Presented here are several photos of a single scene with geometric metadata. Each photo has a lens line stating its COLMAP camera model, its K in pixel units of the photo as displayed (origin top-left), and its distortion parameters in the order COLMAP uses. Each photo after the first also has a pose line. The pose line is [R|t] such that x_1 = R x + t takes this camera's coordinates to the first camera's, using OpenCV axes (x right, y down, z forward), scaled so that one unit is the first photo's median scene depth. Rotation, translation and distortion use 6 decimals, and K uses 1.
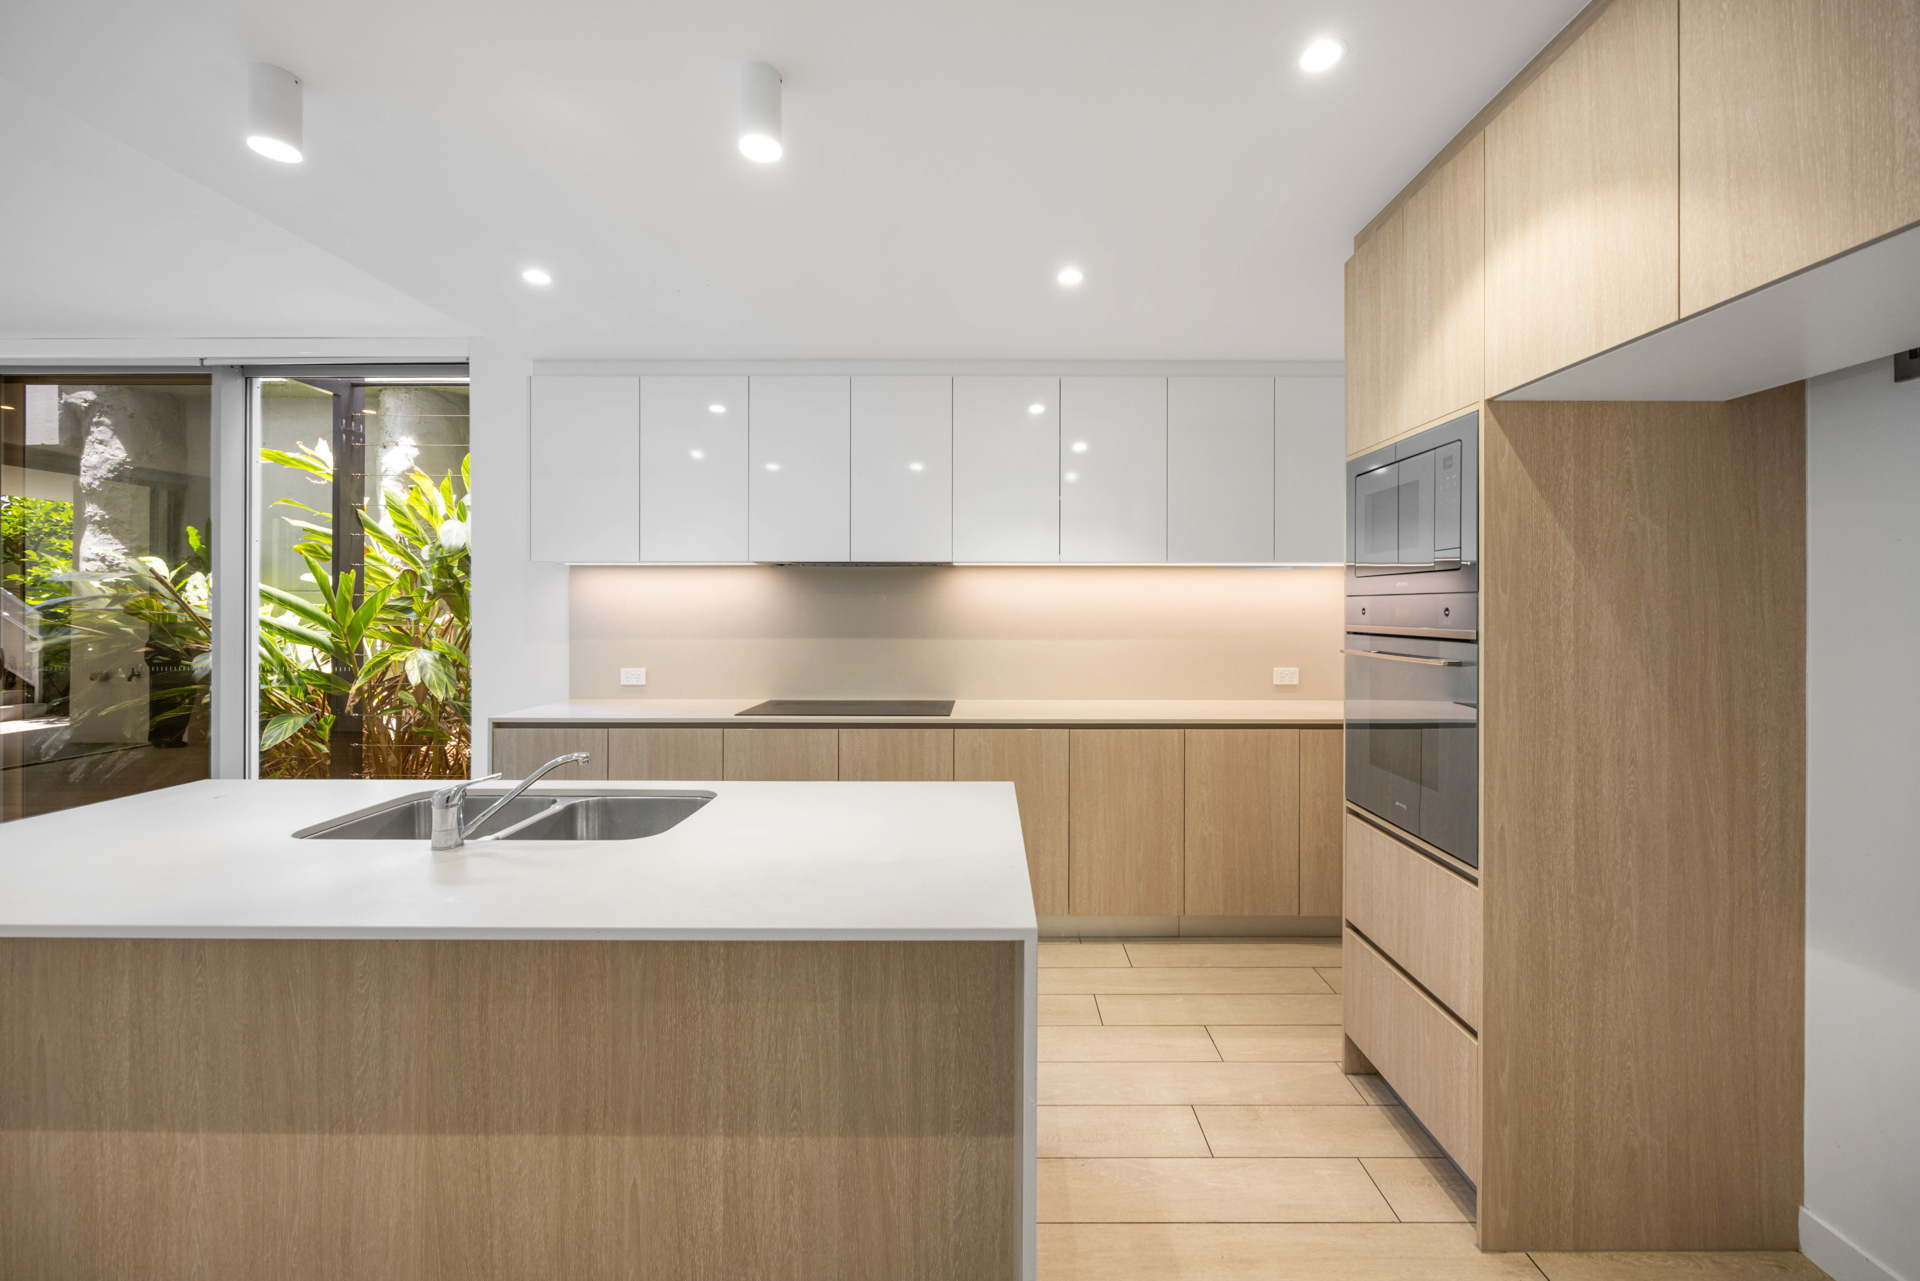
lens RADIAL K [[770.9, 0, 971.7], [0, 770.9, 606.6], [0, 0, 1]] dist [-0.000278, -0.000752]
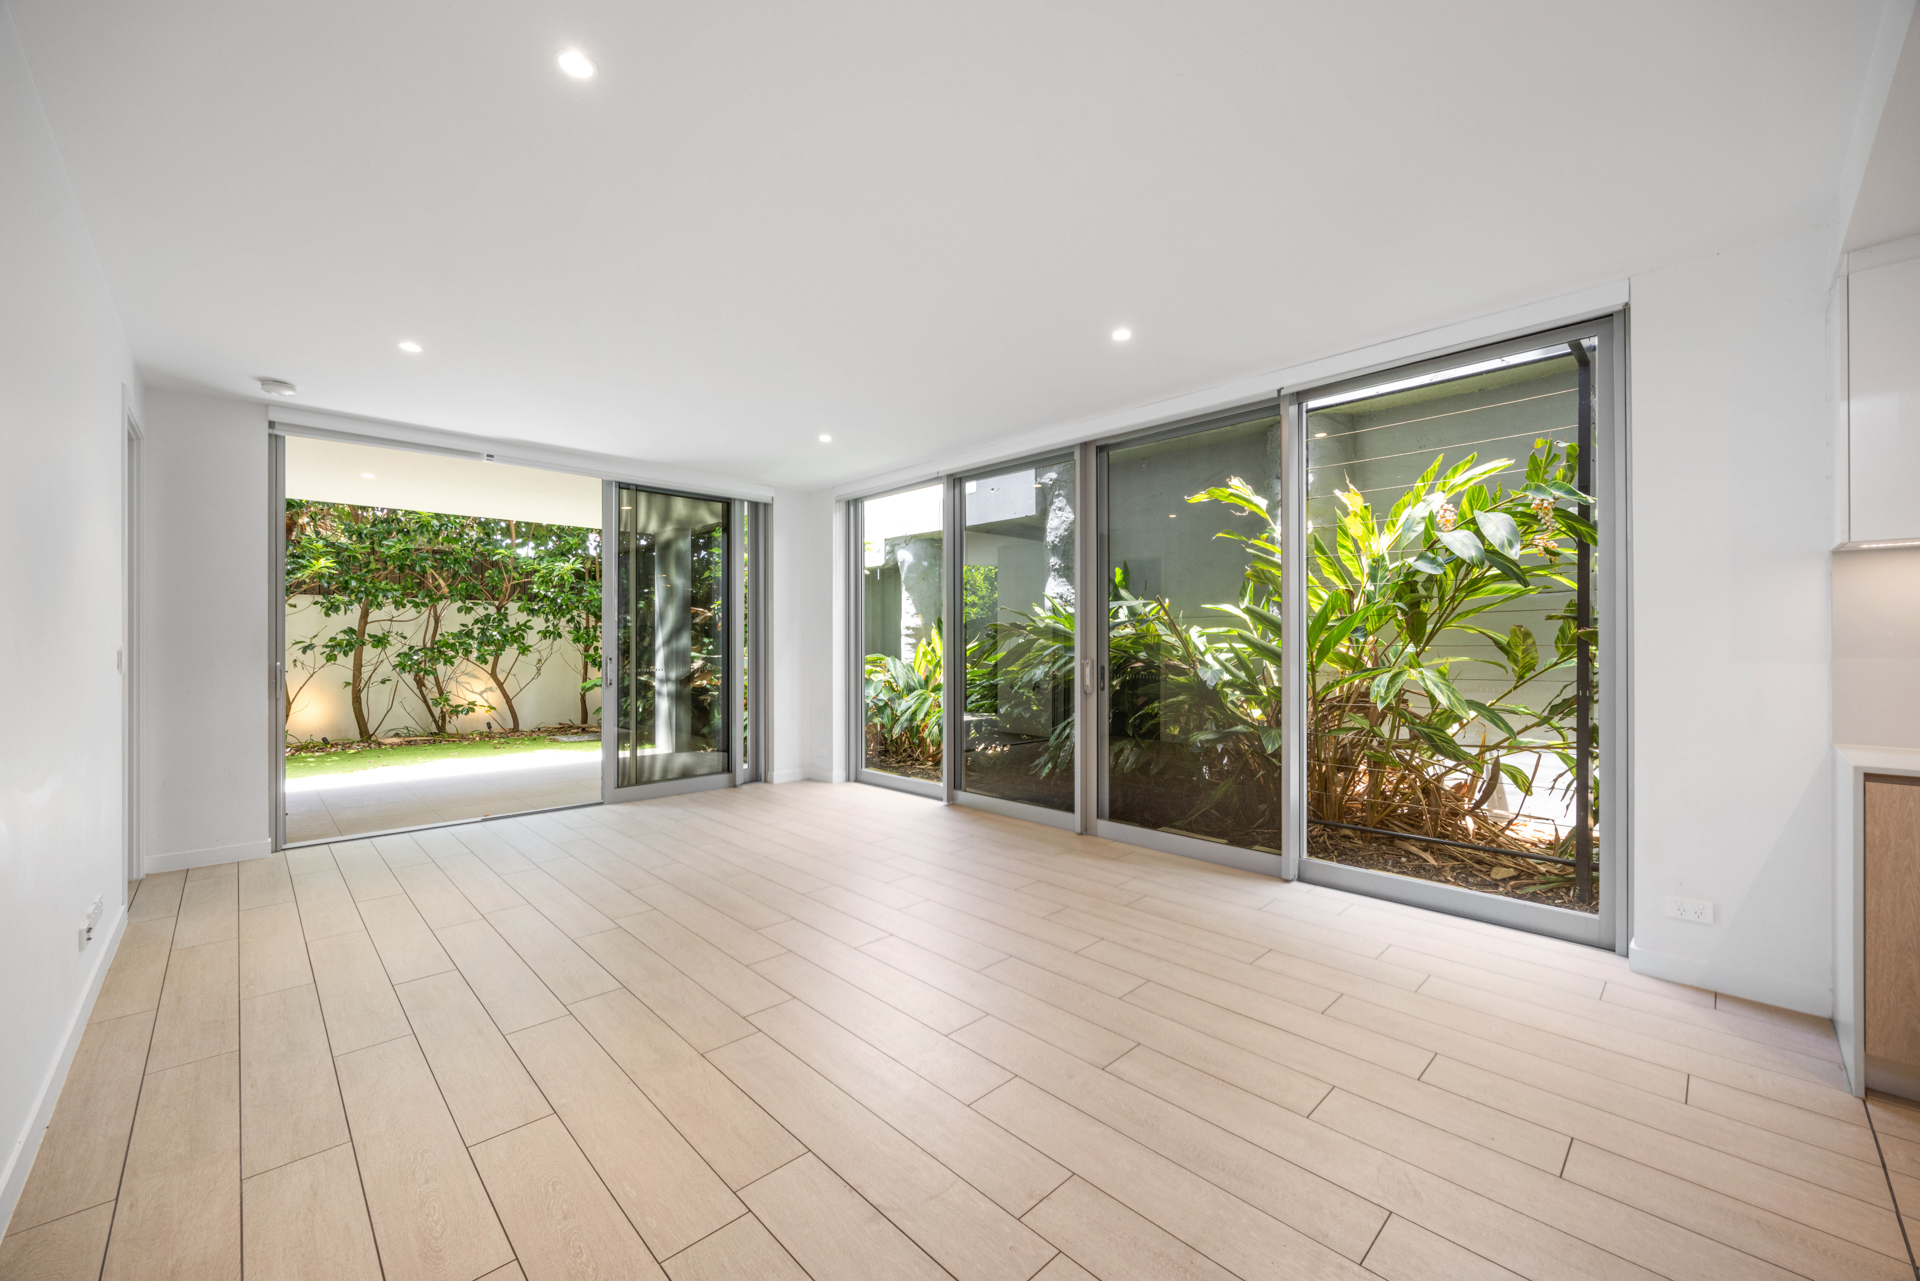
lens RADIAL K [[732.8, 0, 960.0], [0, 732.8, 640.5], [0, 0, 1]] dist [0.011761, -0.000265]
pose [[0.702253, -0.004352, -0.711914, -1.673232], [0.006146, 0.999981, -0.000050, 0.064389], [0.711901, -0.004340, 0.702266, -0.087020]]
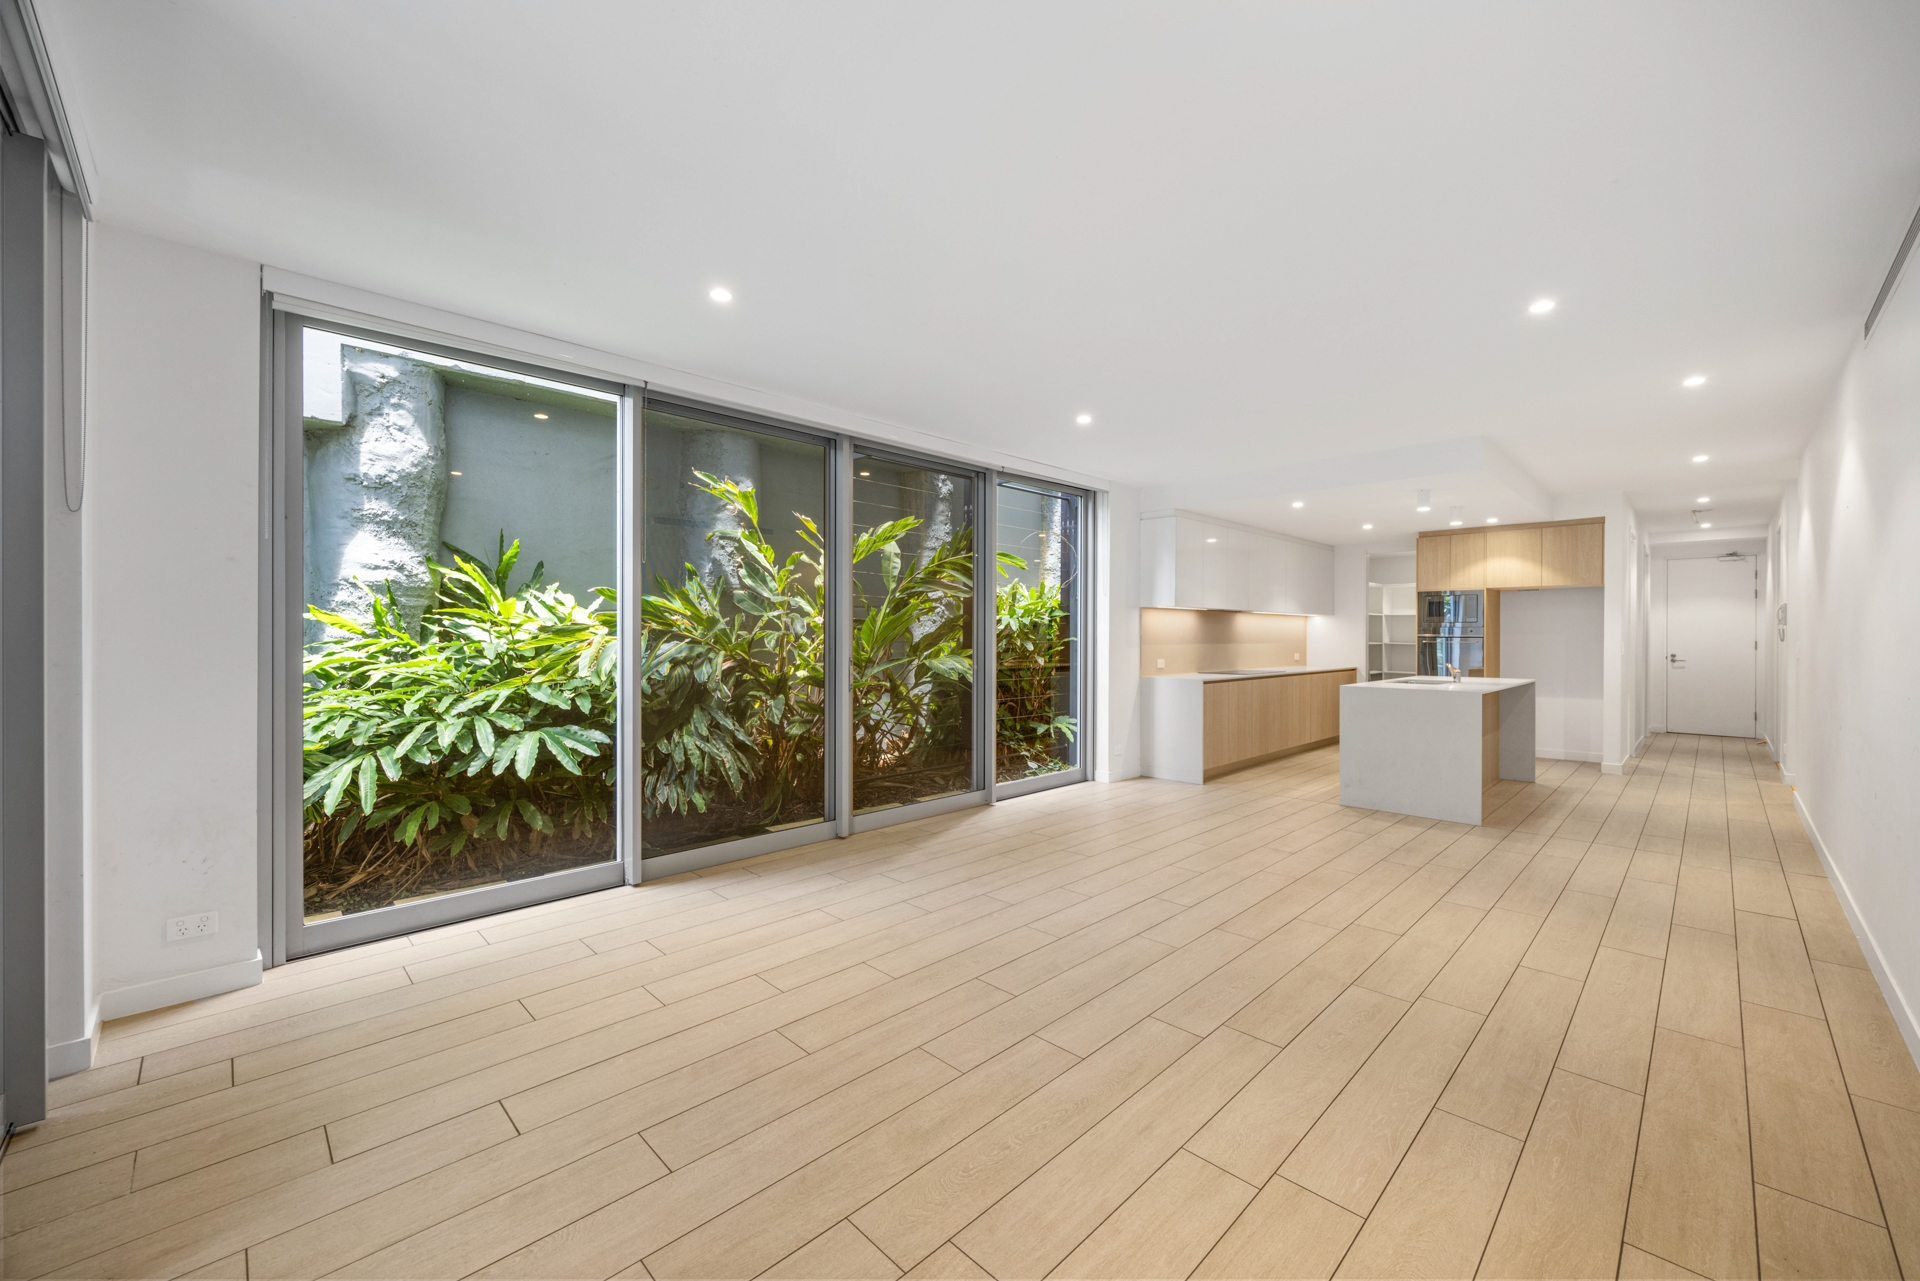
lens RADIAL K [[735.9, 0, 960.0], [0, 735.9, 640.5], [0, 0, 1]] dist [-0.000159, -0.000166]
pose [[0.714658, -0.002876, 0.699468, -6.045639], [-0.002105, 0.999978, 0.006262, 0.054690], [-0.699471, -0.005948, 0.714636, -0.010927]]
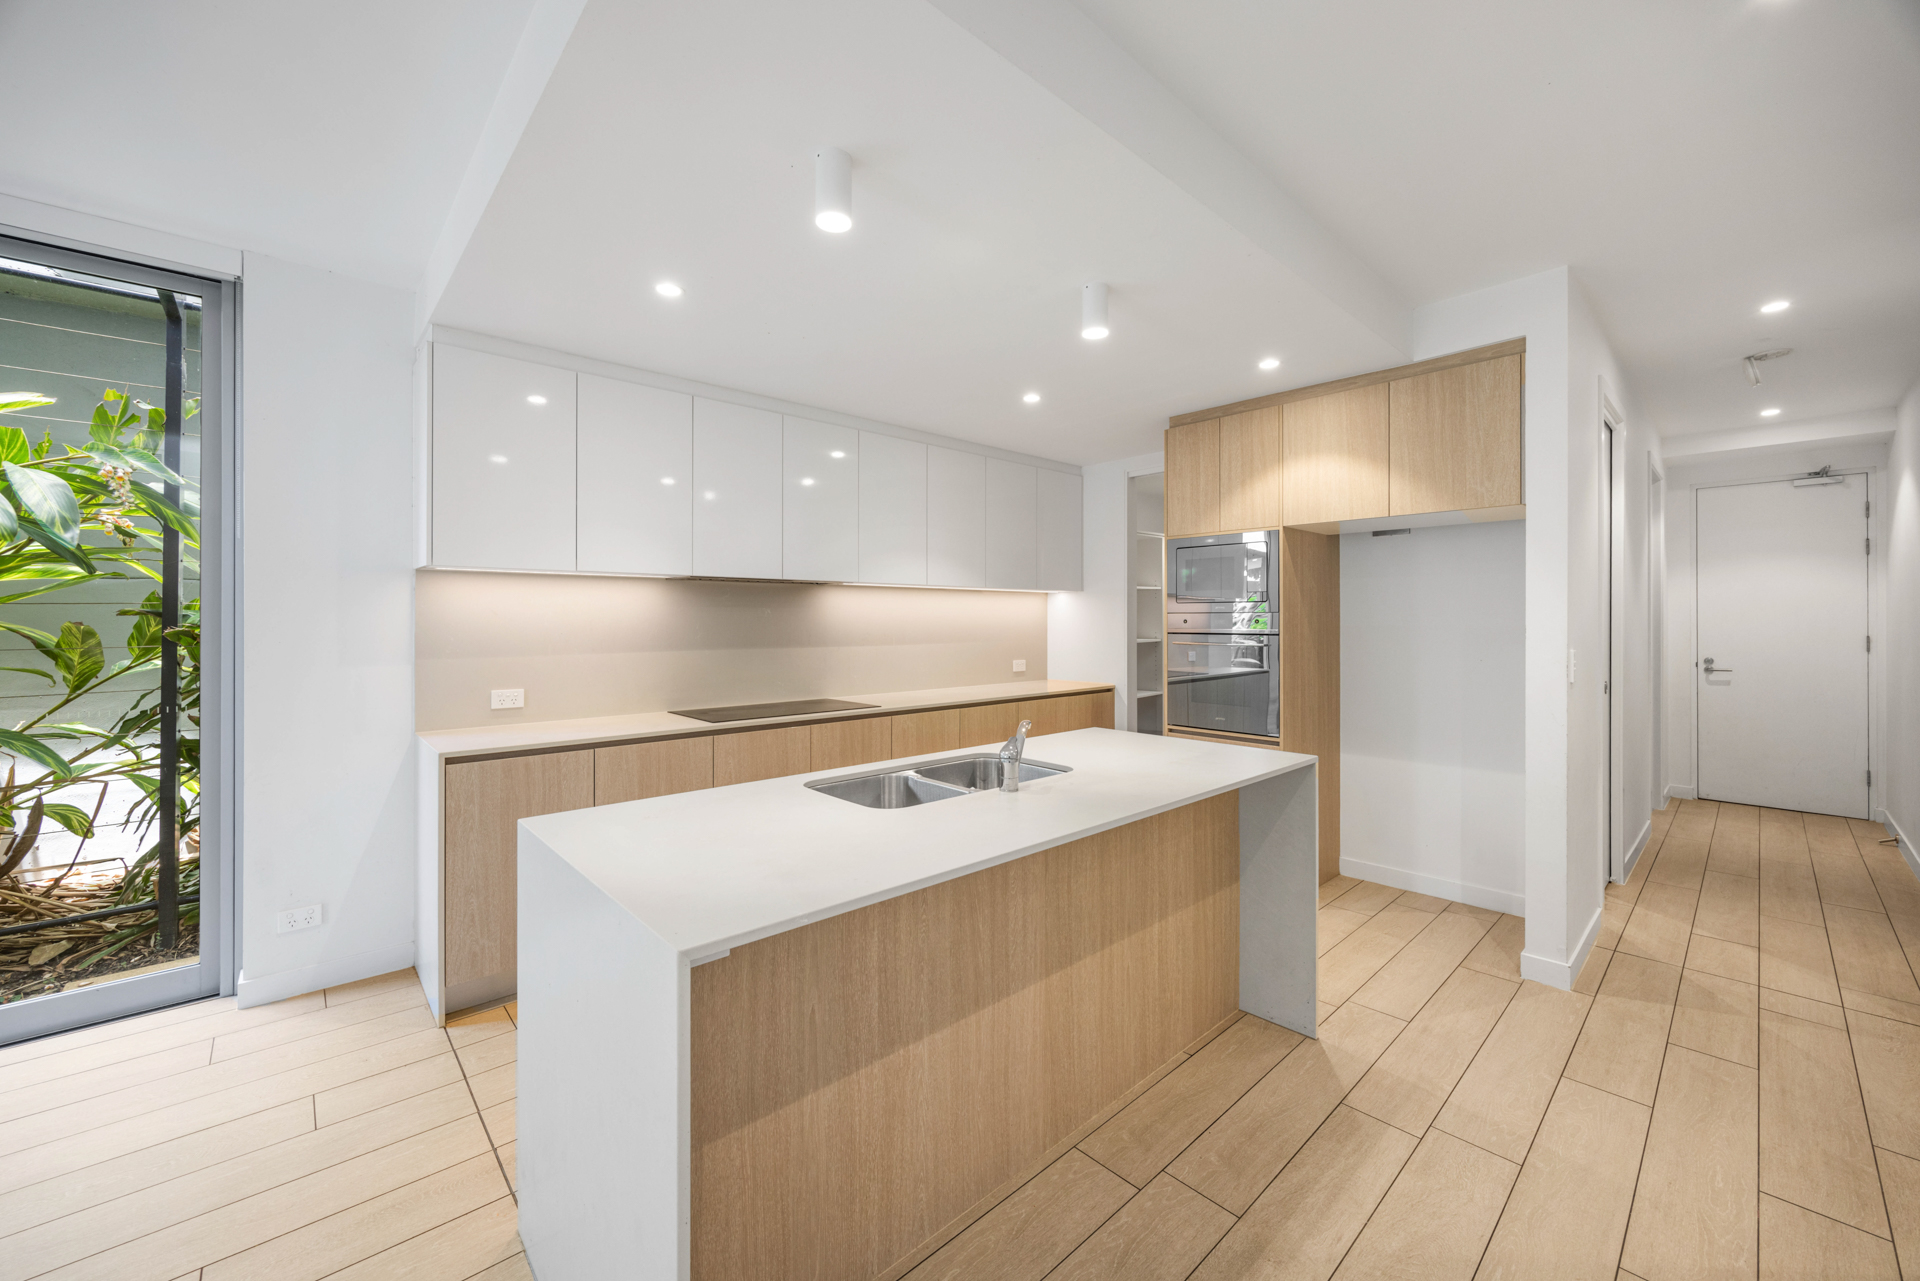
lens RADIAL K [[744.5, 0, 962.6], [0, 744.5, 621.7], [0, 0, 1]] dist [-0.002631, -0.000668]
pose [[0.730802, -0.003071, 0.682582, -1.783531], [0.000586, 0.999992, 0.003872, -0.000671], [-0.682589, -0.002430, 0.730799, 0.071754]]
